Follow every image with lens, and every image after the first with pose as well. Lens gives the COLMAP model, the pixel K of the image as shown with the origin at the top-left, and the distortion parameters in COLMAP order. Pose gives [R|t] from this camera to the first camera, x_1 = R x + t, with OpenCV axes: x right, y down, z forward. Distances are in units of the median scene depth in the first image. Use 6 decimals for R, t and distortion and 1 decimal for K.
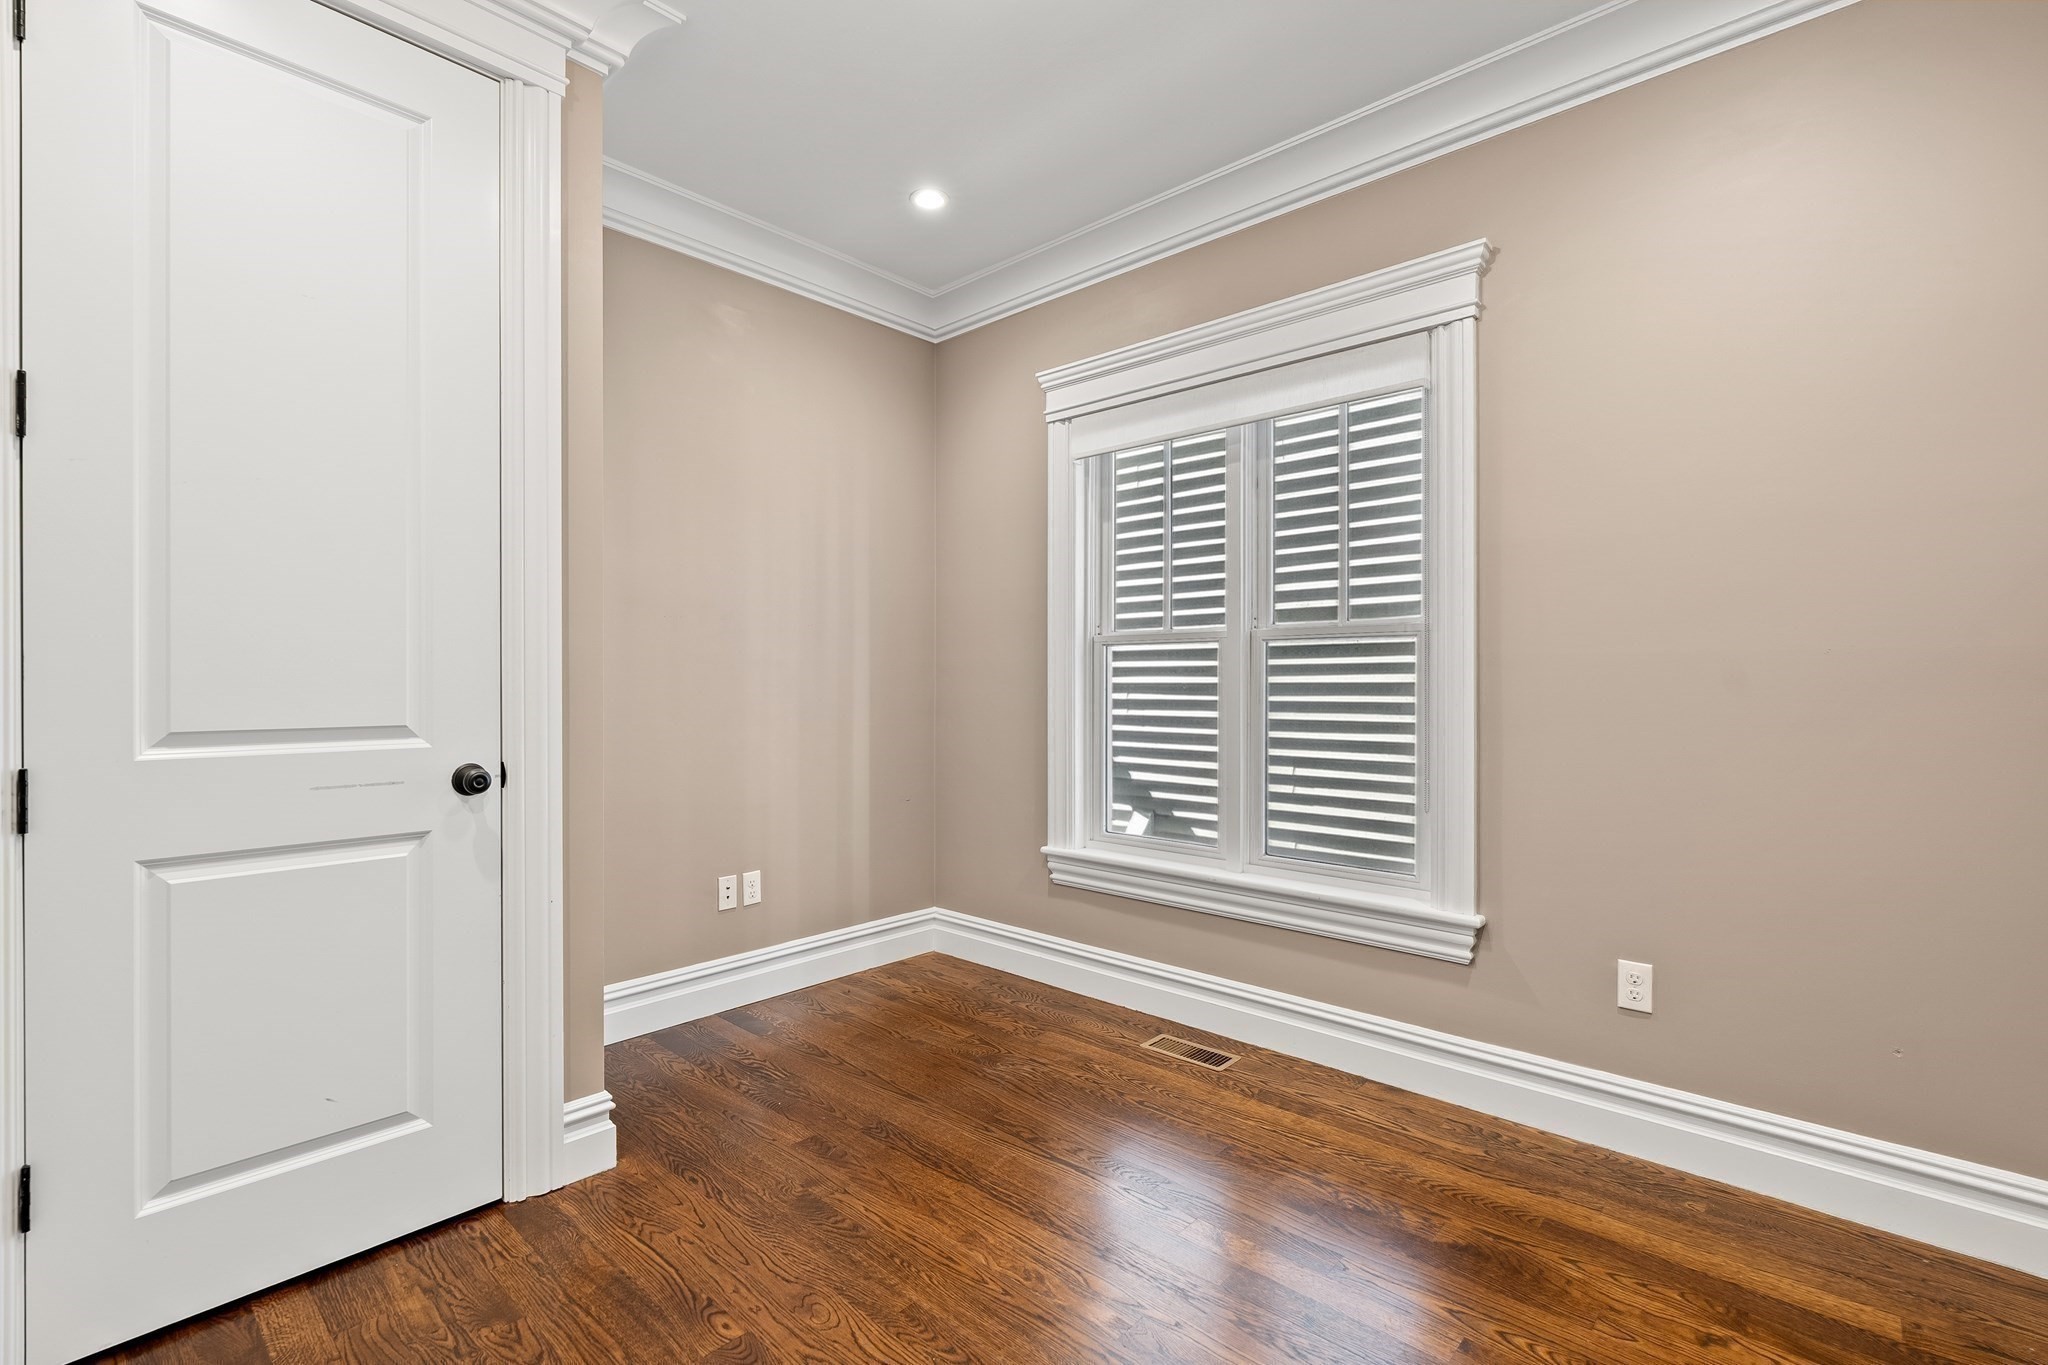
lens RADIAL K [[928.6, 0, 1026.1], [0, 928.6, 680.3], [0, 0, 1]] dist [-0.003488, 0.001127]
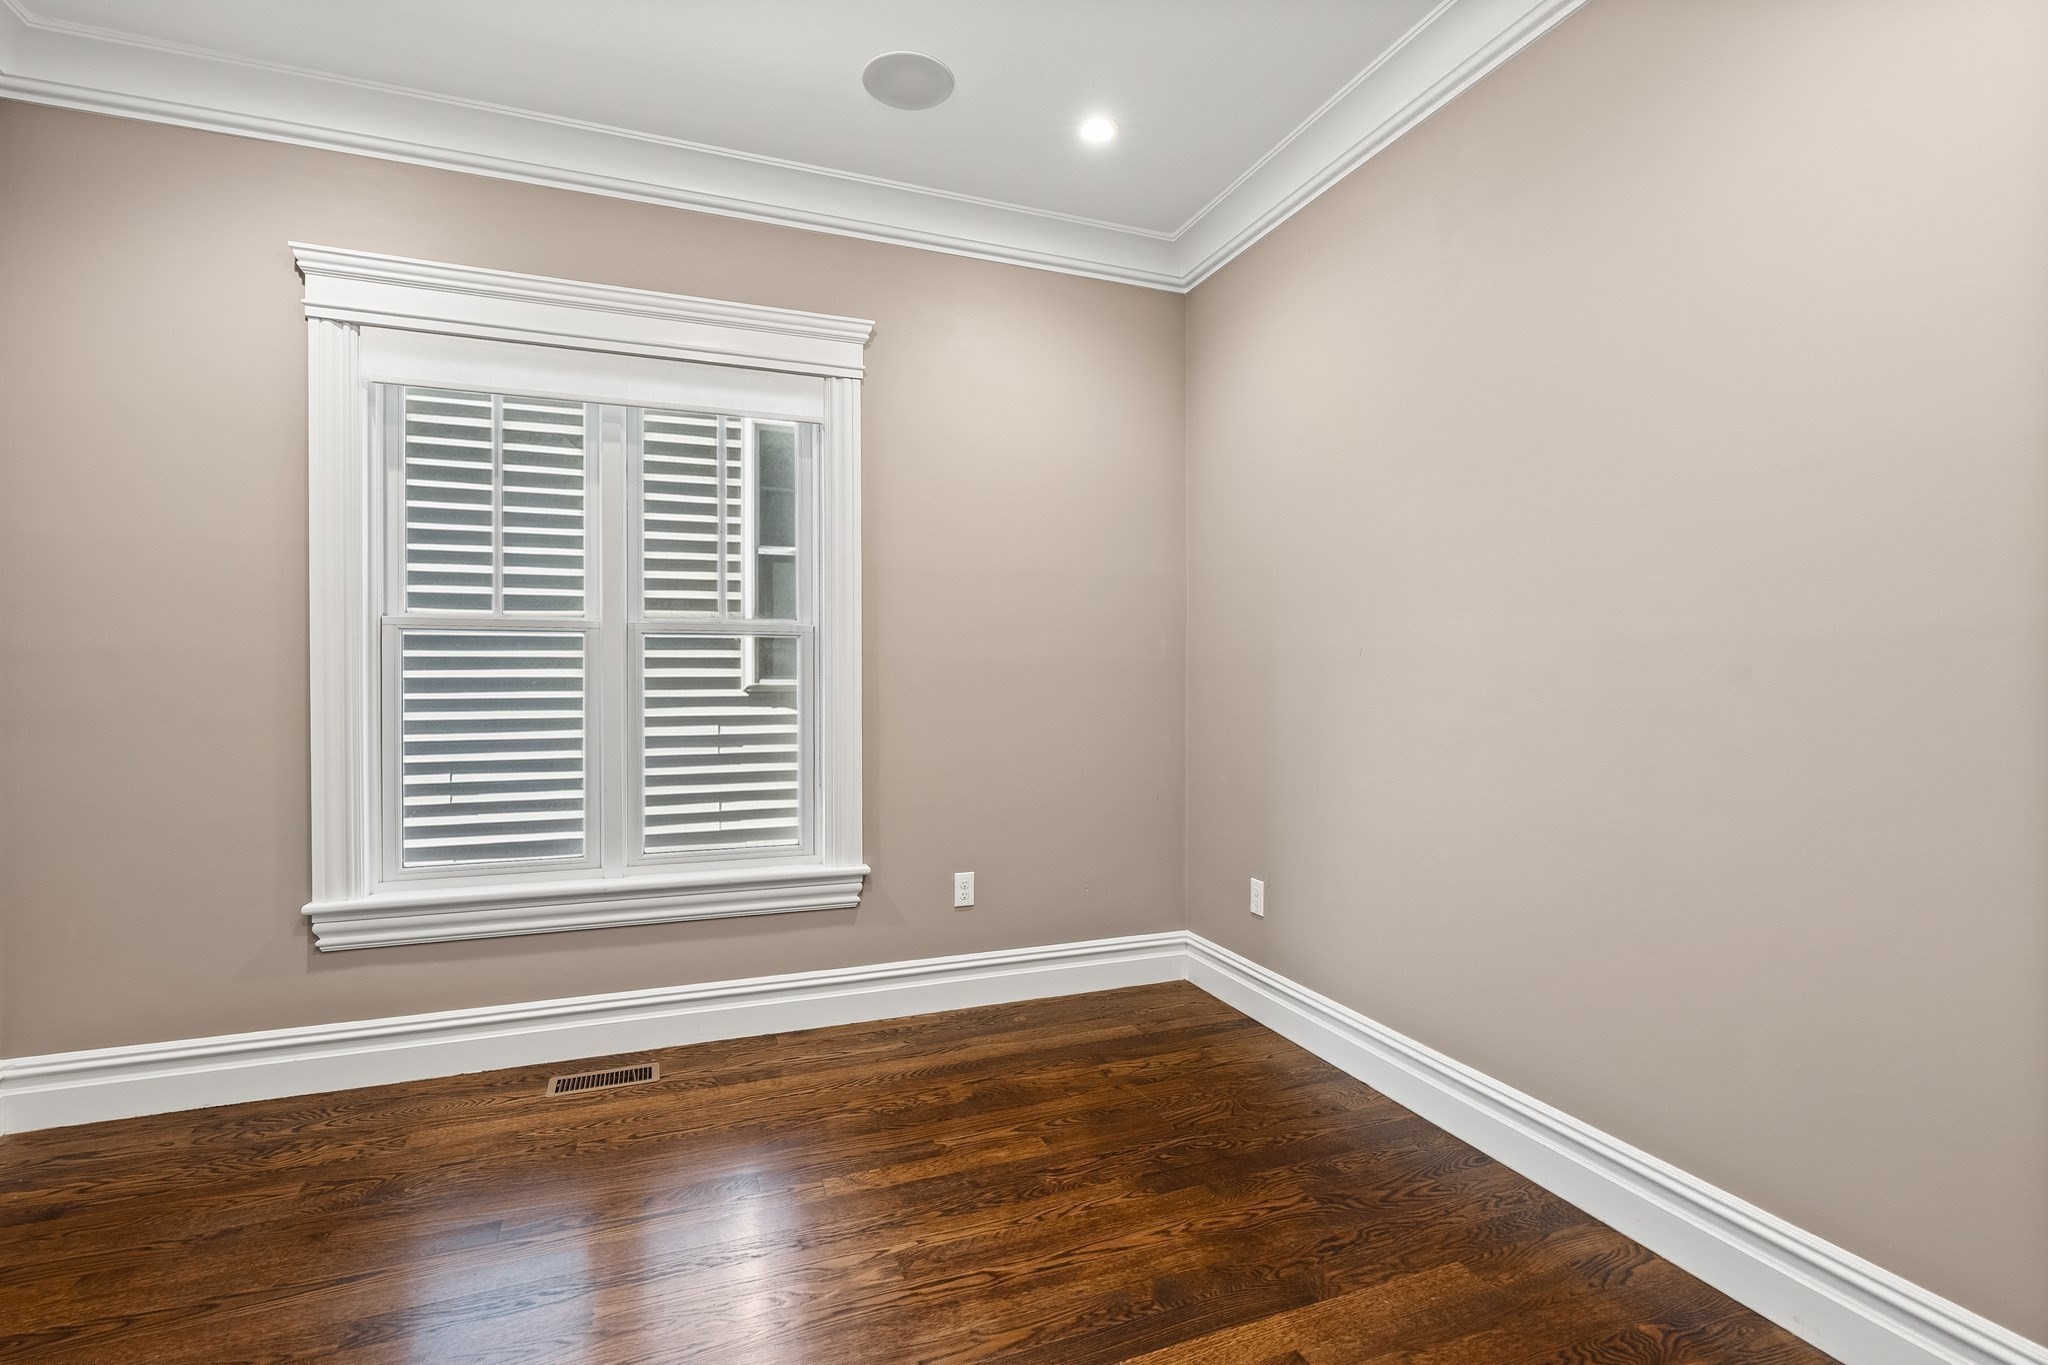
lens RADIAL K [[928.6, 0, 1026.1], [0, 928.6, 680.3], [0, 0, 1]] dist [-0.003488, 0.001127]
pose [[0.441232, -0.000625, 0.897393, -0.454053], [-0.001702, 0.999997, 0.001534, 0.004501], [-0.897391, -0.002204, 0.441230, 0.221514]]
